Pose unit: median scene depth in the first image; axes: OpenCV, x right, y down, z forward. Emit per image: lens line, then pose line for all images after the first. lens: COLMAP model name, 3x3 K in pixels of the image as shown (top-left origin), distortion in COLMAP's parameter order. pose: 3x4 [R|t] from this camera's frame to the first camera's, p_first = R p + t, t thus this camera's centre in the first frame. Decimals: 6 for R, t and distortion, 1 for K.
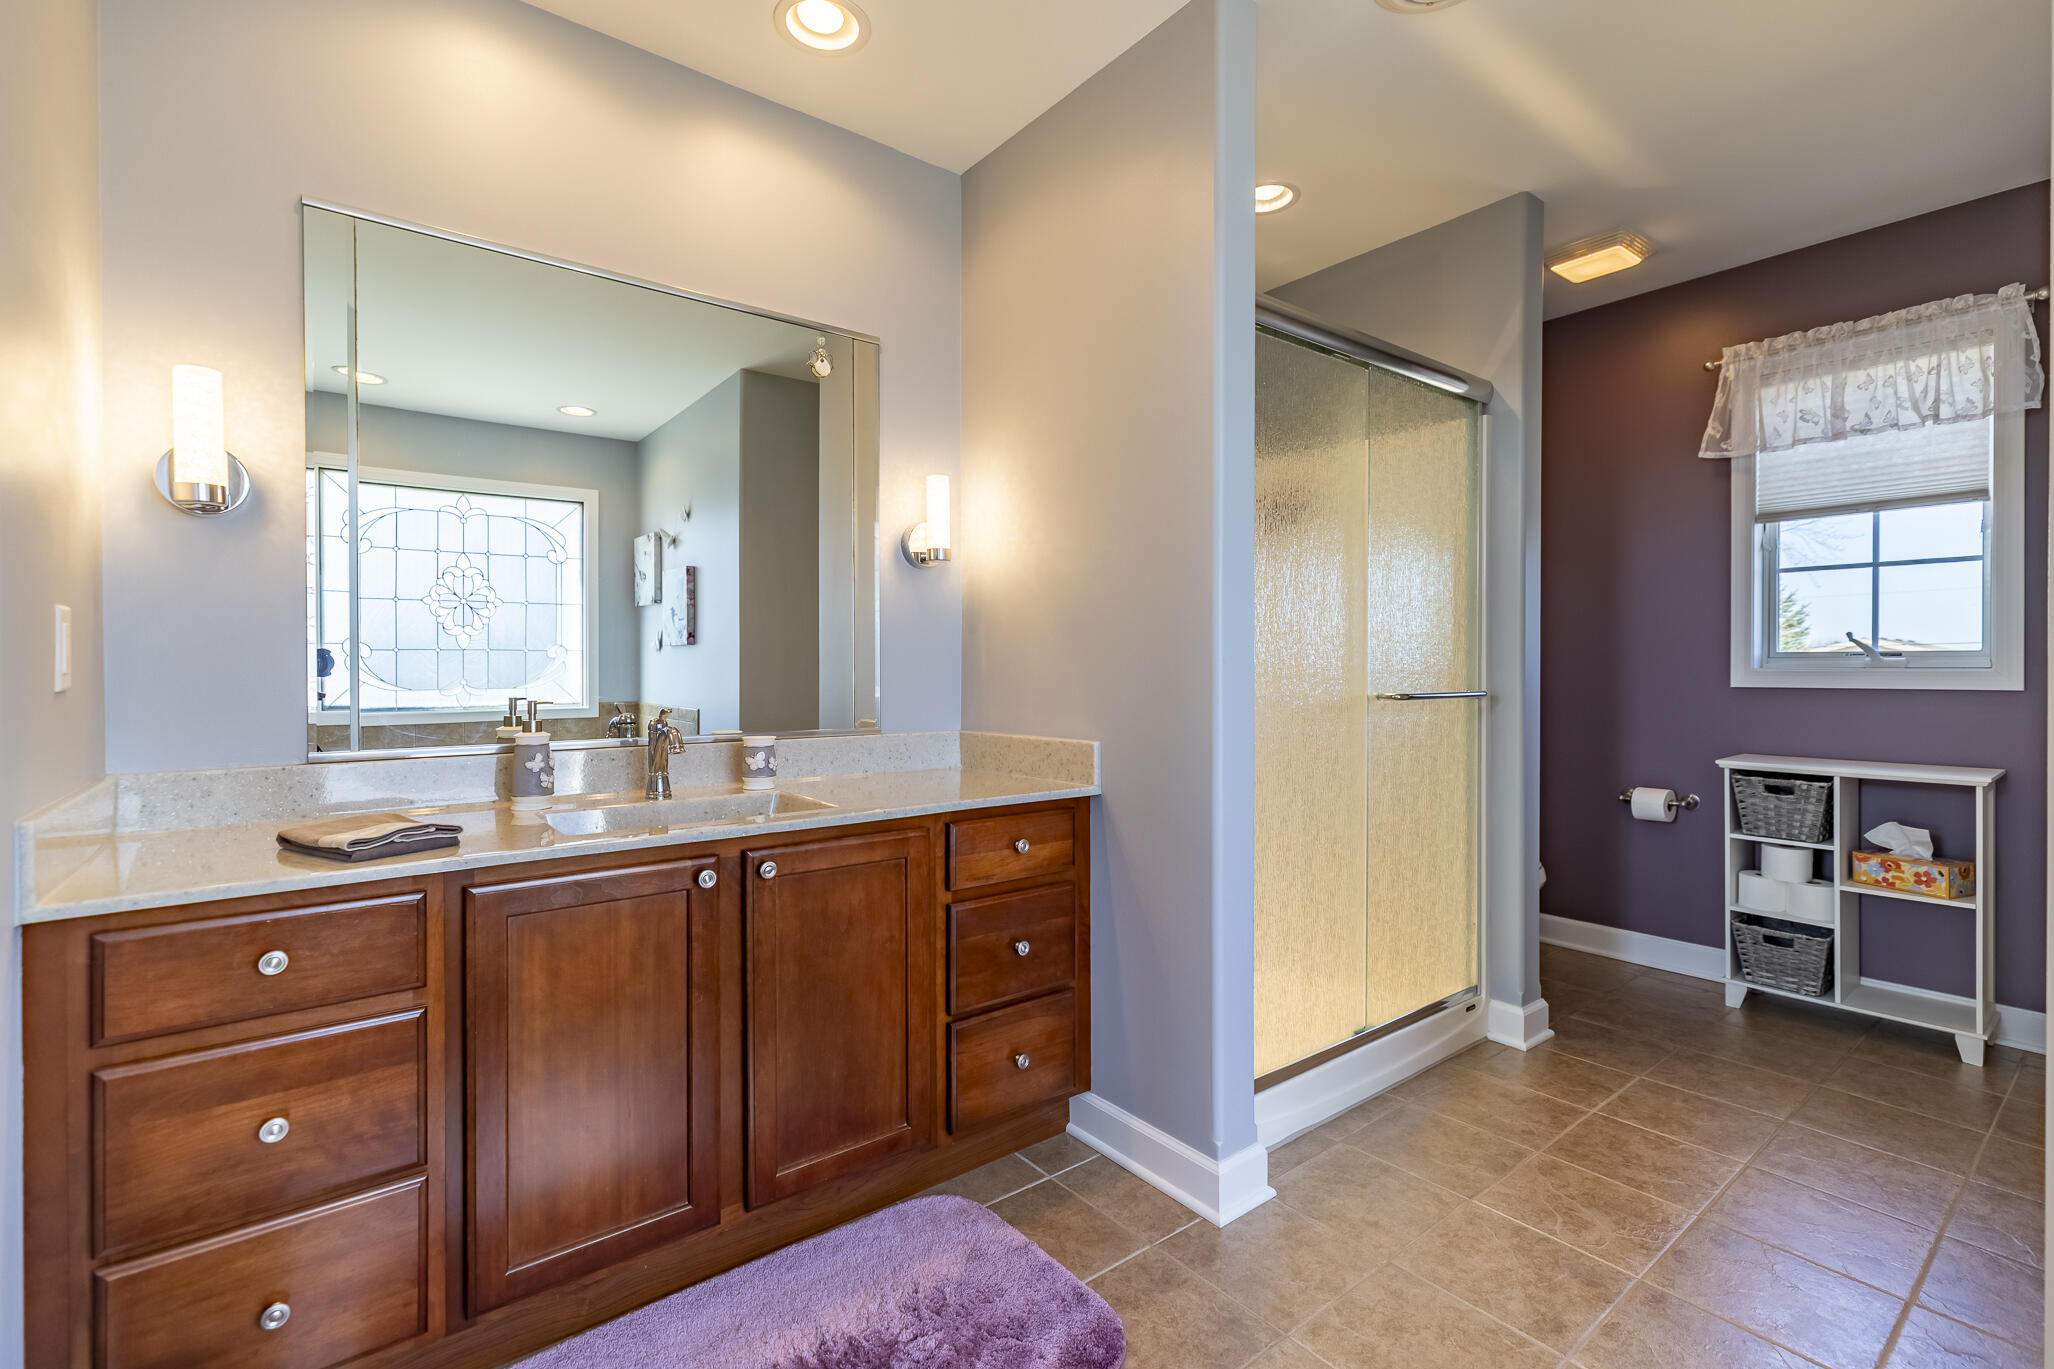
lens RADIAL K [[918.1, 0, 1032.8], [0, 918.1, 671.7], [0, 0, 1]] dist [0.005949, -0.000972]
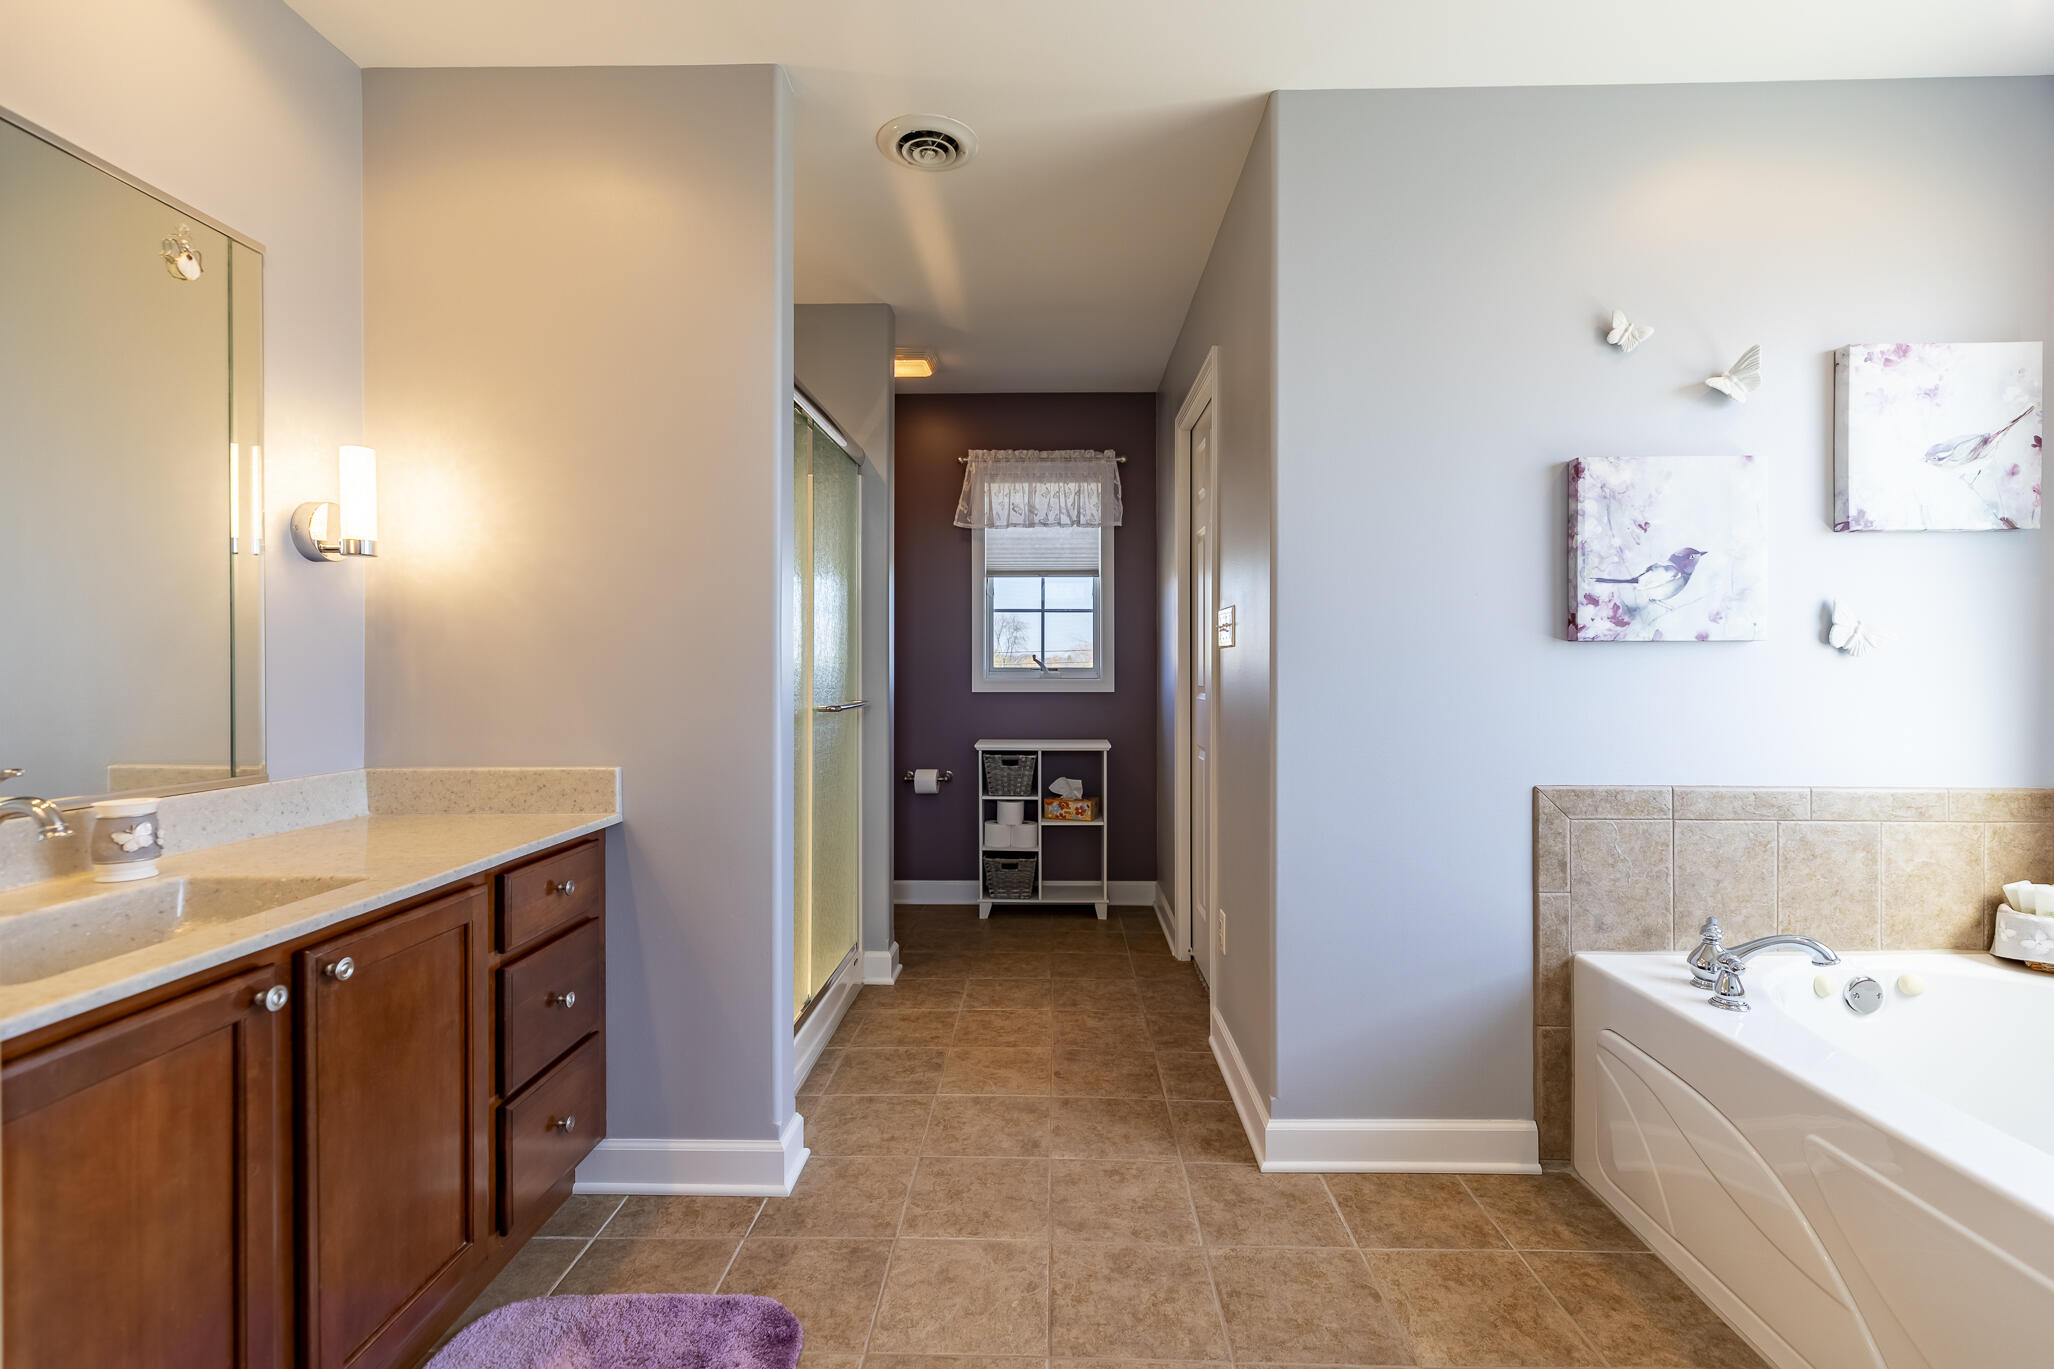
lens RADIAL K [[918.1, 0, 1032.8], [0, 918.1, 671.7], [0, 0, 1]] dist [0.005949, -0.000972]
pose [[0.637282, -0.002247, 0.770627, -0.309753], [0.003575, 0.999994, -0.000041, -0.016821], [-0.770622, 0.002782, 0.637286, 0.045775]]
